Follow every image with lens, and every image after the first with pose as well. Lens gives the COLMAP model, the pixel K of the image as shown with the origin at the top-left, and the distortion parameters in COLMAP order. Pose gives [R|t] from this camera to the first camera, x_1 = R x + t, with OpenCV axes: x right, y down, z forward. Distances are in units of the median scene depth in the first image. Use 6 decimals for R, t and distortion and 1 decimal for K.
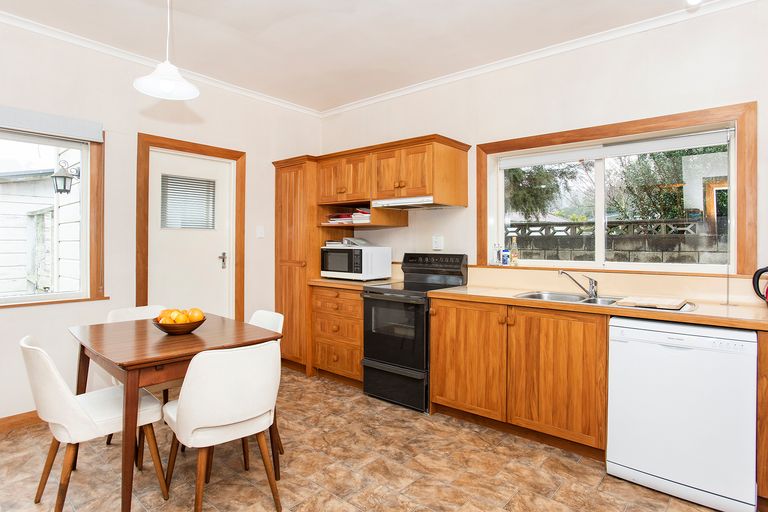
lens RADIAL K [[412.5, 0, 388.4], [0, 412.5, 248.0], [0, 0, 1]] dist [-0.019645, 0.001368]
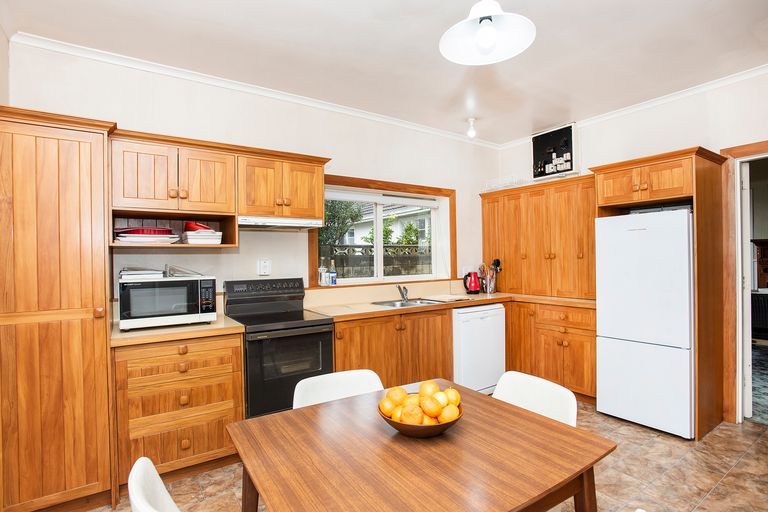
lens RADIAL K [[412.5, 0, 389.3], [0, 412.5, 257.7], [0, 0, 1]] dist [-0.019645, 0.001368]
pose [[0.246853, -0.009880, 0.969002, -0.760553], [0.021701, 0.999754, 0.004665, -0.034578], [-0.968810, 0.019877, 0.247007, 0.567500]]
